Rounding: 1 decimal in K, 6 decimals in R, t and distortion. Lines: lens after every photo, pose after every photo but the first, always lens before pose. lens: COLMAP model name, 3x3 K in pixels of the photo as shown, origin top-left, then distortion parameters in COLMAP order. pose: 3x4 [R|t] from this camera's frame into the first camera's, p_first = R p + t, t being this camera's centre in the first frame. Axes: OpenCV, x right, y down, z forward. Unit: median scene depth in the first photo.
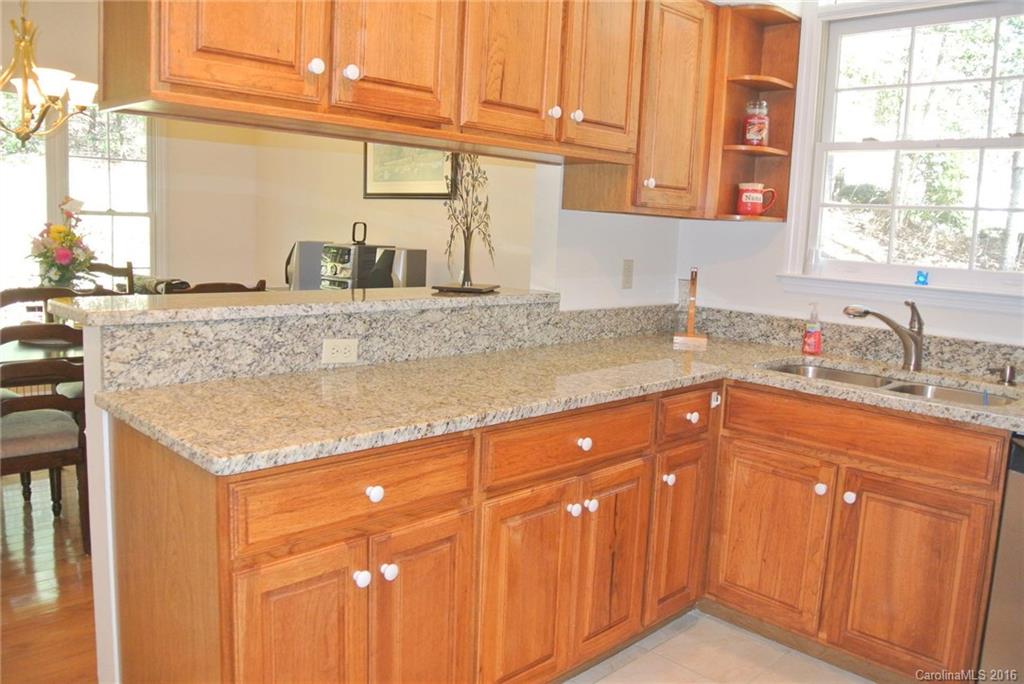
lens RADIAL K [[801.2, 0, 512.0], [0, 801.2, 342.0], [0, 0, 1]] dist [-0.091177, 0.002015]
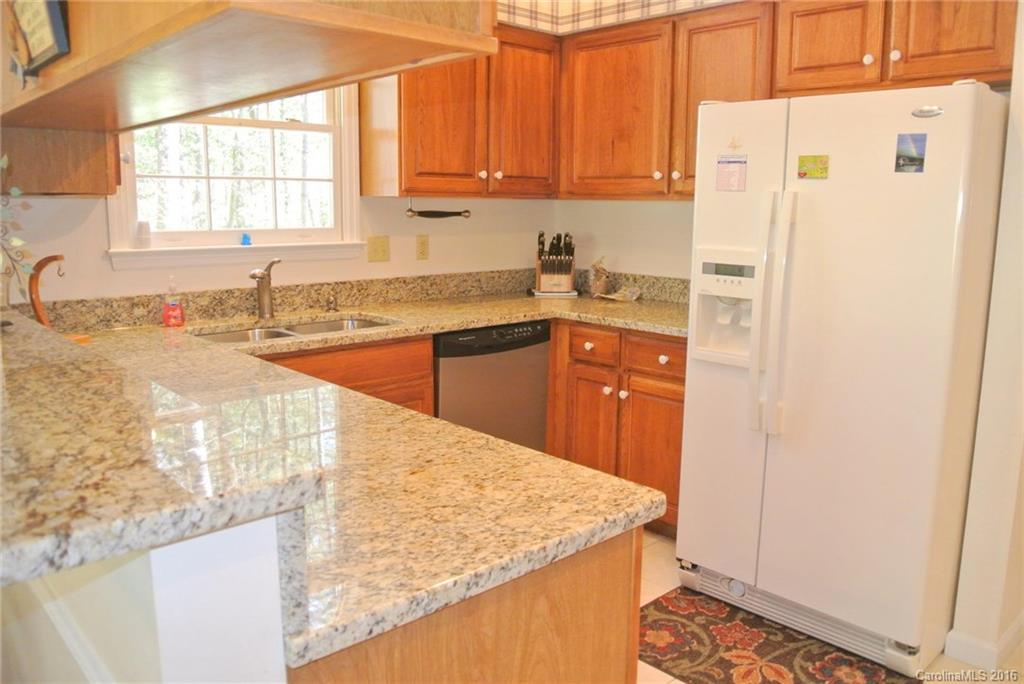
lens RADIAL K [[801.2, 0, 512.0], [0, 801.2, 342.0], [0, 0, 1]] dist [-0.091177, 0.002015]
pose [[0.033322, -0.211811, 0.976742, -0.617972], [0.134085, 0.969398, 0.205644, -0.119374], [-0.990409, 0.124114, 0.060703, 0.544360]]
